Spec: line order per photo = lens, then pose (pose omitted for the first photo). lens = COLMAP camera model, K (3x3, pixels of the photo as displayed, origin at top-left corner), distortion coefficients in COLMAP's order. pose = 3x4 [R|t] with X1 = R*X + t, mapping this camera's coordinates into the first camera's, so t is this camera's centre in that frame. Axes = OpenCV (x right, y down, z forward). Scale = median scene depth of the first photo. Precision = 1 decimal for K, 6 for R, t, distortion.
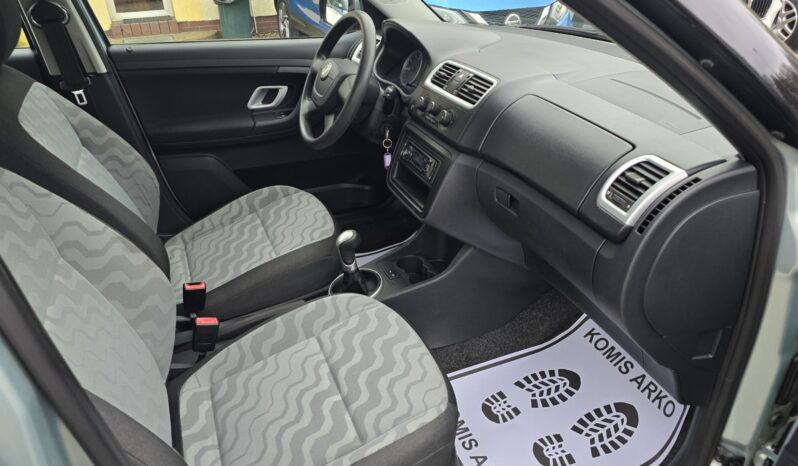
lens RADIAL K [[560.1, 0, 398.5], [0, 560.1, 229.9], [0, 0, 1]] dist [0.034092, -0.045225]
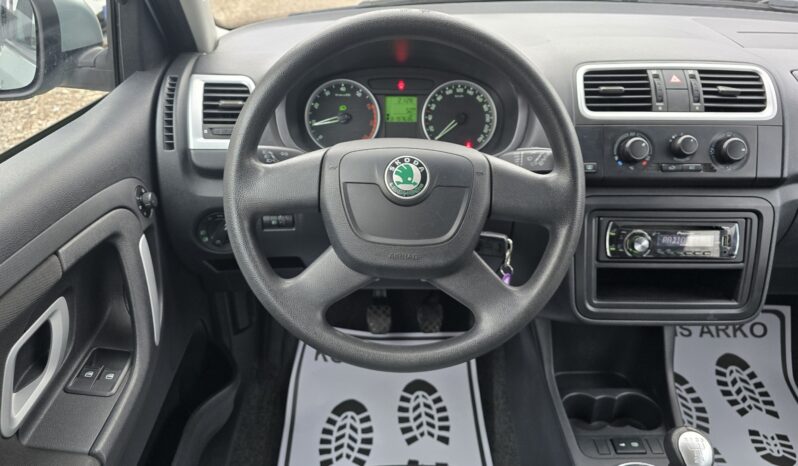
lens RADIAL K [[560.1, 0, 384.4], [0, 560.1, 240.0], [0, 0, 1]] dist [0.034092, -0.045225]
pose [[0.385752, -0.475872, 0.790406, -0.409255], [0.436778, 0.848820, 0.297874, -0.336665], [-0.812663, 0.230326, 0.535285, 0.750399]]
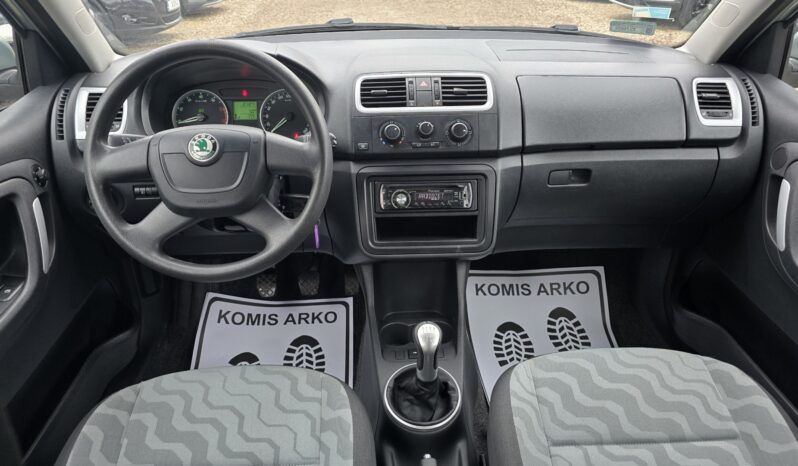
lens RADIAL K [[560.1, 0, 395.7], [0, 560.1, 235.6], [0, 0, 1]] dist [0.034092, -0.045225]
pose [[0.346896, -0.447022, 0.824521, -0.520945], [0.453763, 0.849367, 0.269583, -0.249878], [-0.820830, 0.280620, 0.497484, 0.527472]]
